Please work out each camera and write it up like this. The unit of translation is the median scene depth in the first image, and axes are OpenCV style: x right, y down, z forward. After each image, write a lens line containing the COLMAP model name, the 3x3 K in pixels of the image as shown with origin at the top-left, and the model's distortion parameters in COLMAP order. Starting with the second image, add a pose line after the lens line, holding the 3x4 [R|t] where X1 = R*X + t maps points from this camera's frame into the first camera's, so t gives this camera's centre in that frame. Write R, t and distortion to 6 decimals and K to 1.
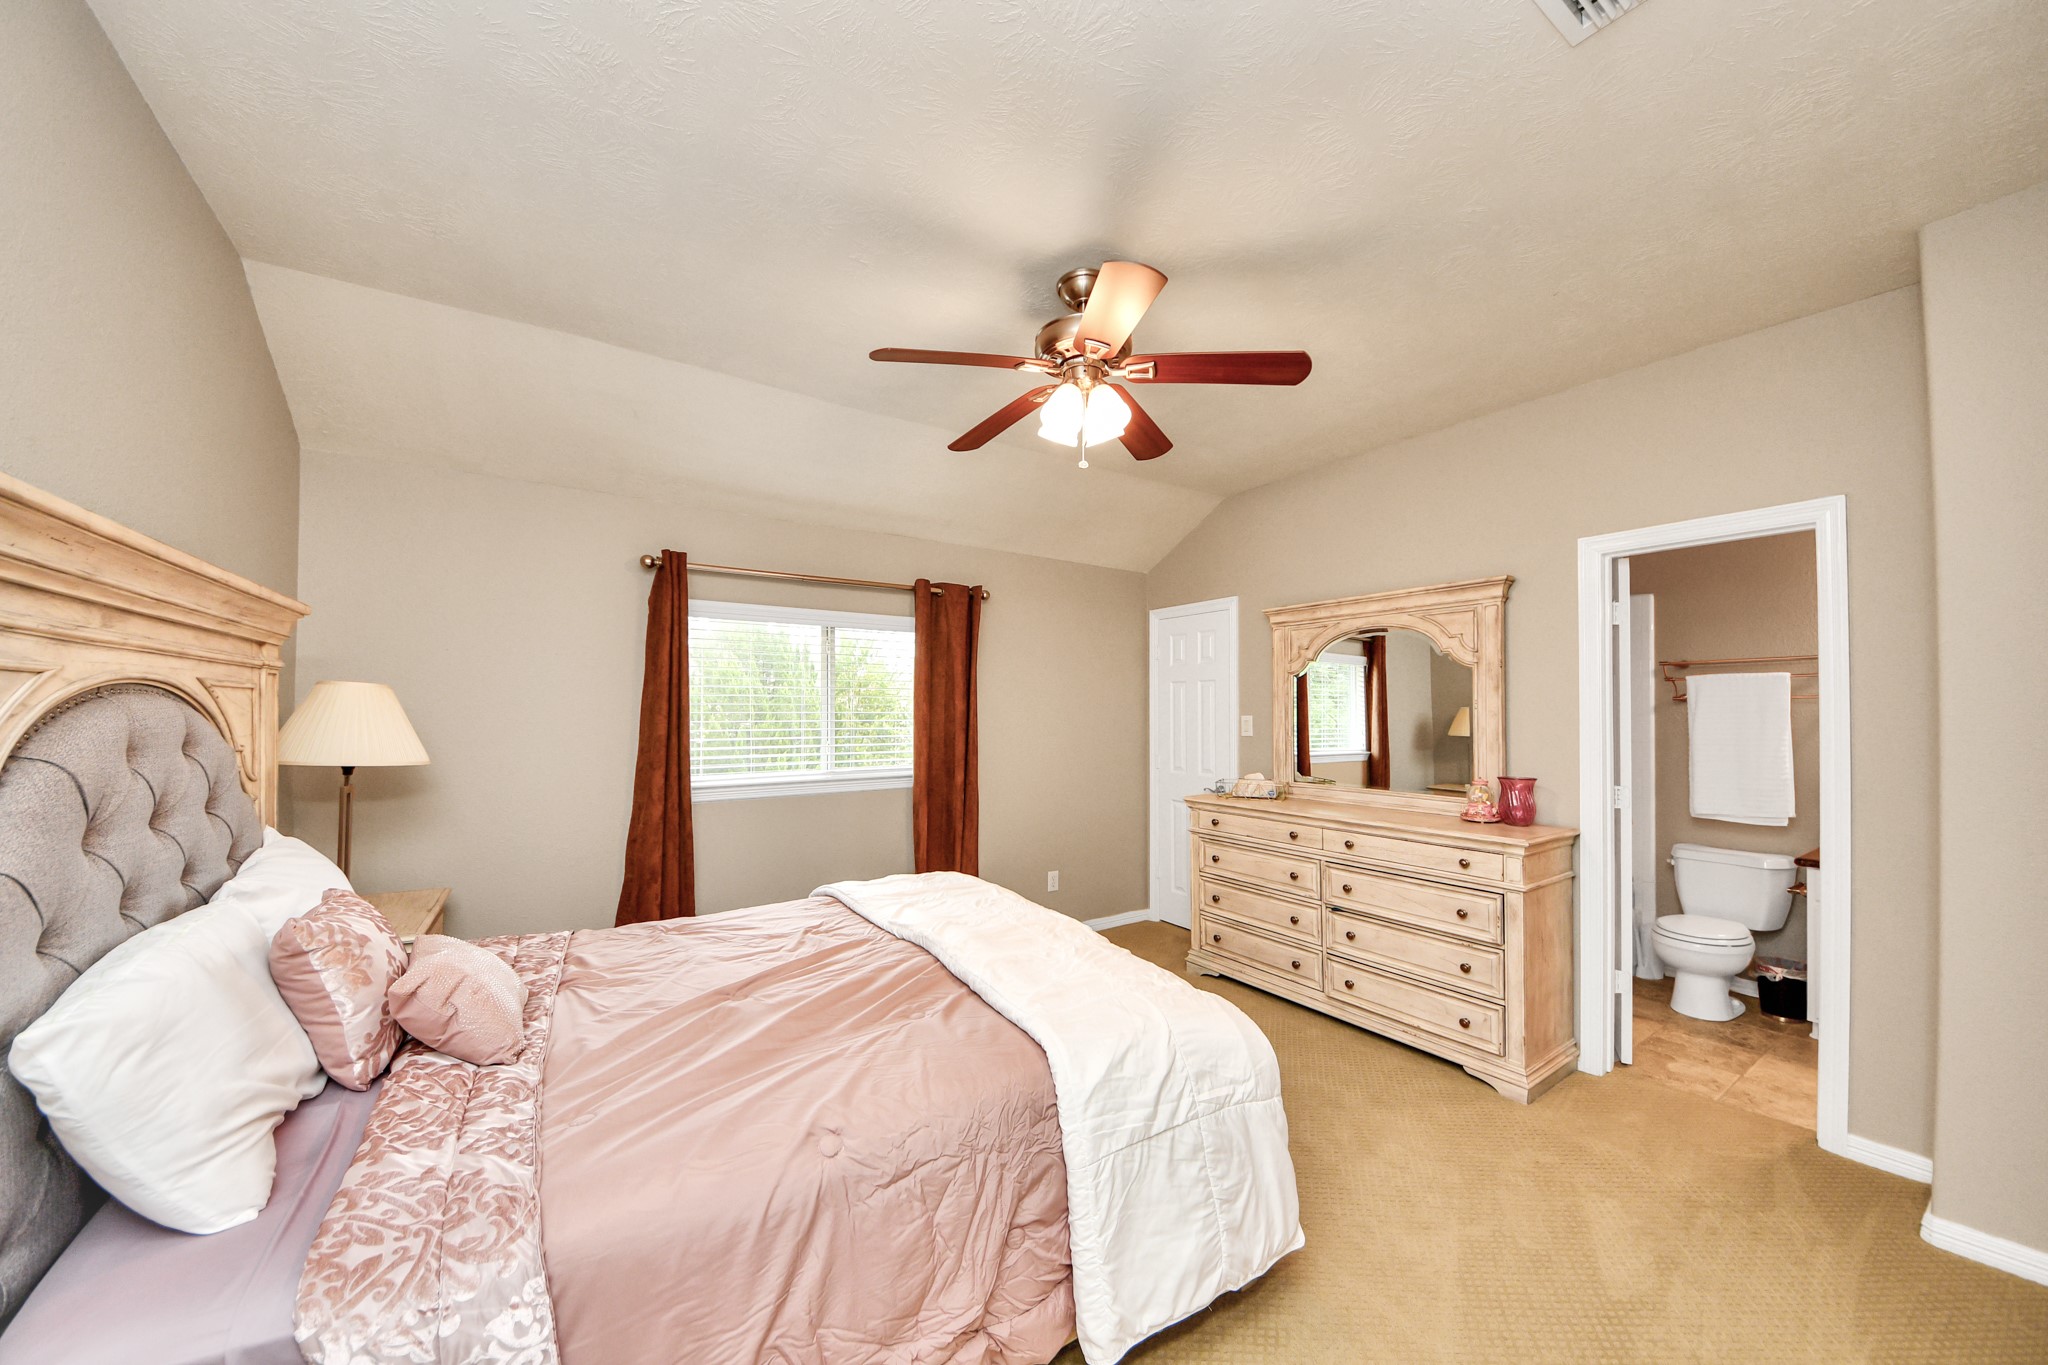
lens RADIAL K [[743.5, 0, 1029.7], [0, 743.5, 694.2], [0, 0, 1]] dist [0.001254, -0.000131]
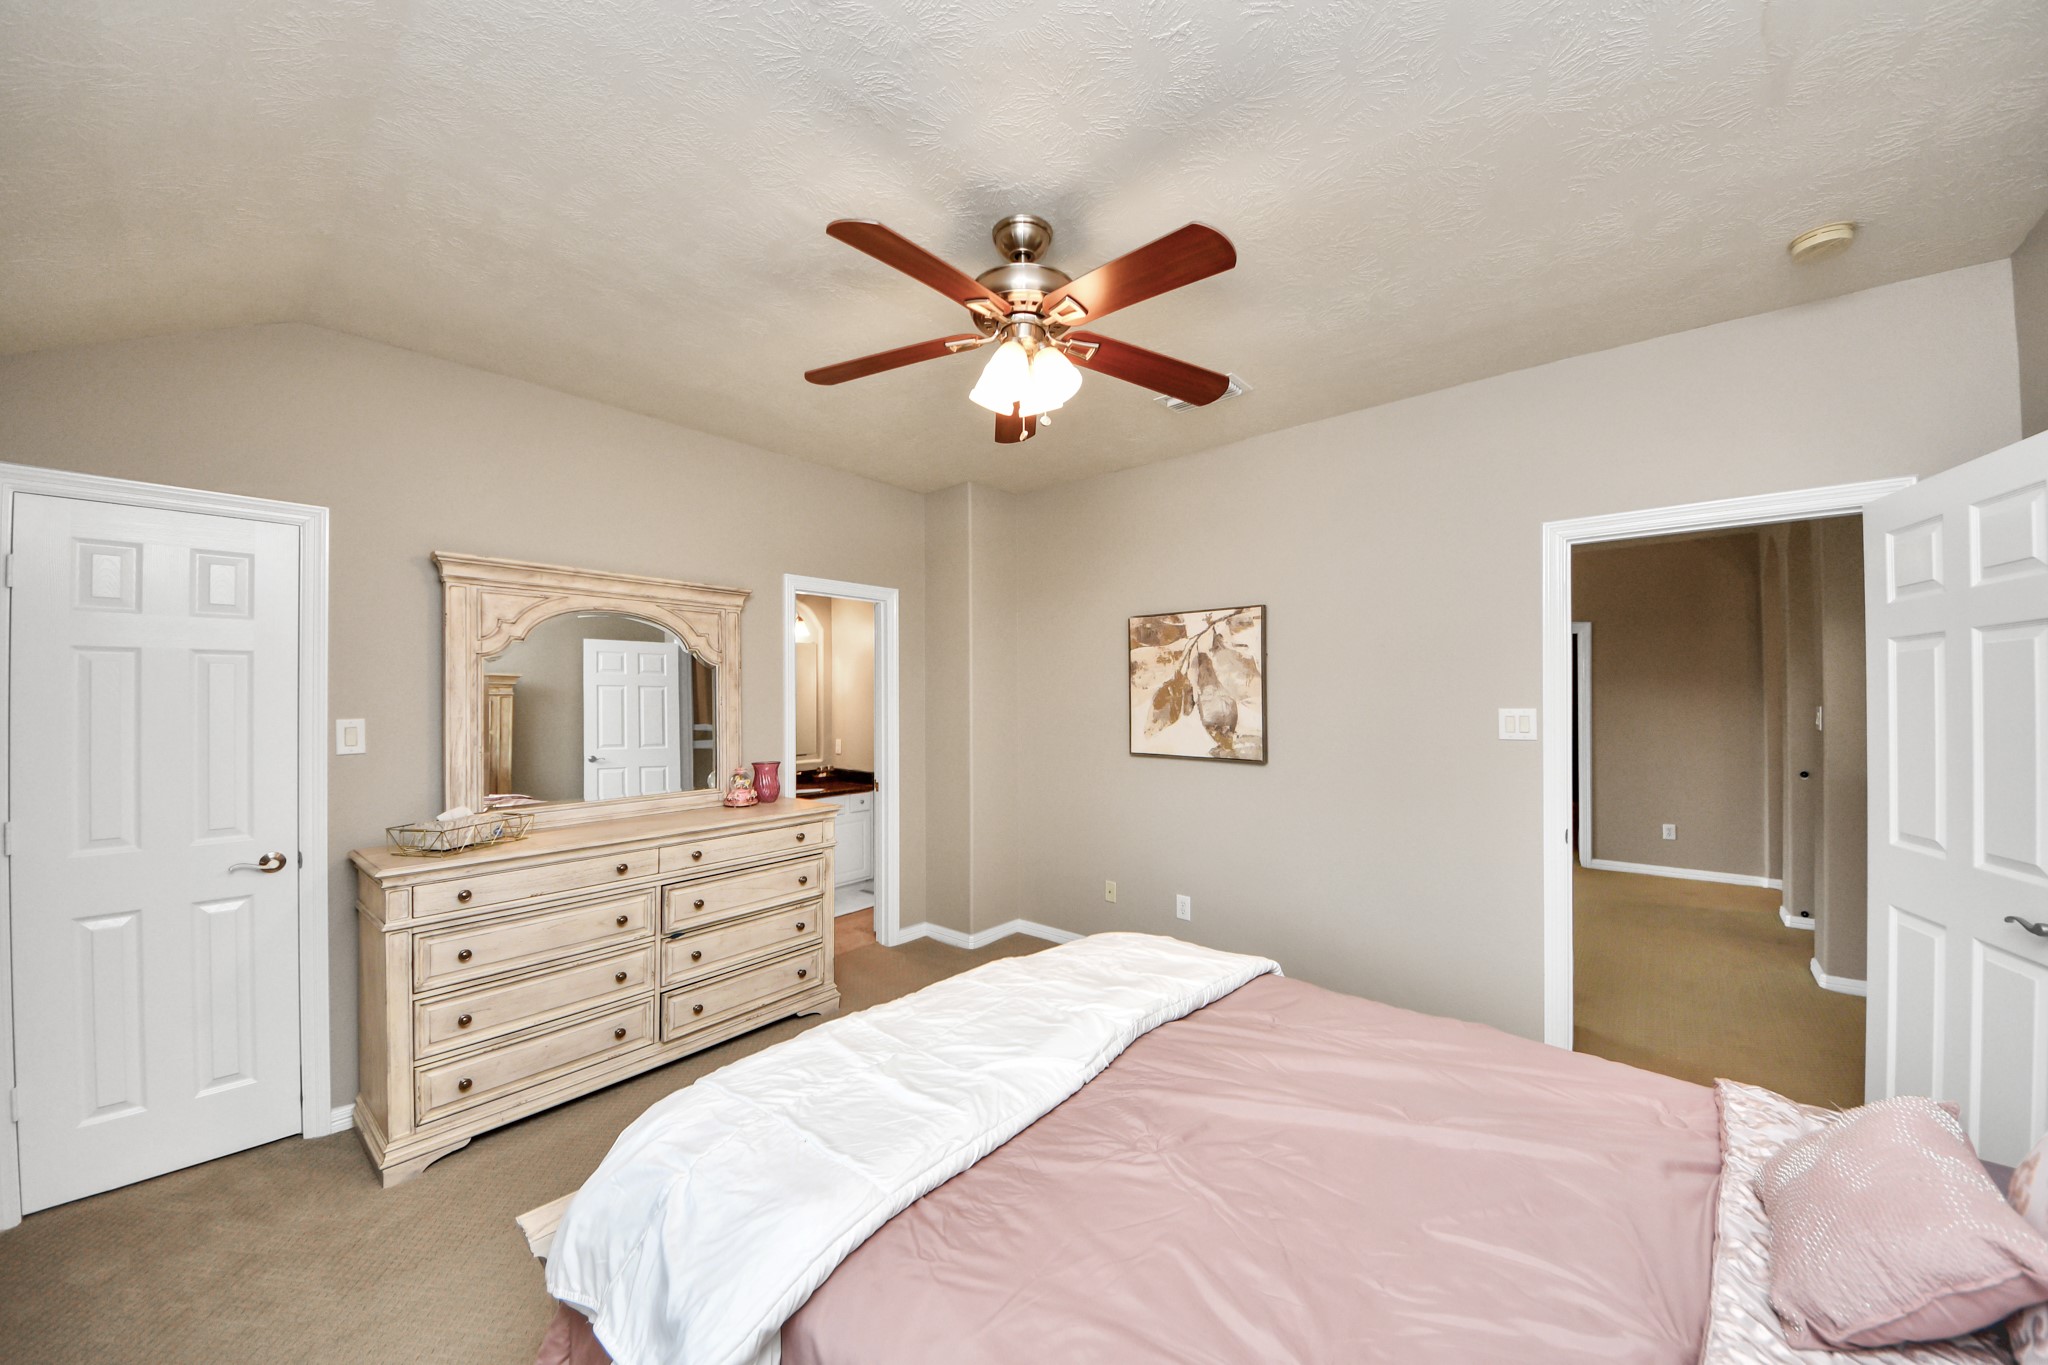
lens RADIAL K [[743.5, 0, 1032.0], [0, 743.5, 696.6], [0, 0, 1]] dist [0.001254, -0.000131]
pose [[-0.308730, 0.009871, 0.951099, -0.533729], [-0.013189, 0.999806, -0.014658, 0.015826], [-0.951058, -0.017070, -0.308539, 0.850896]]
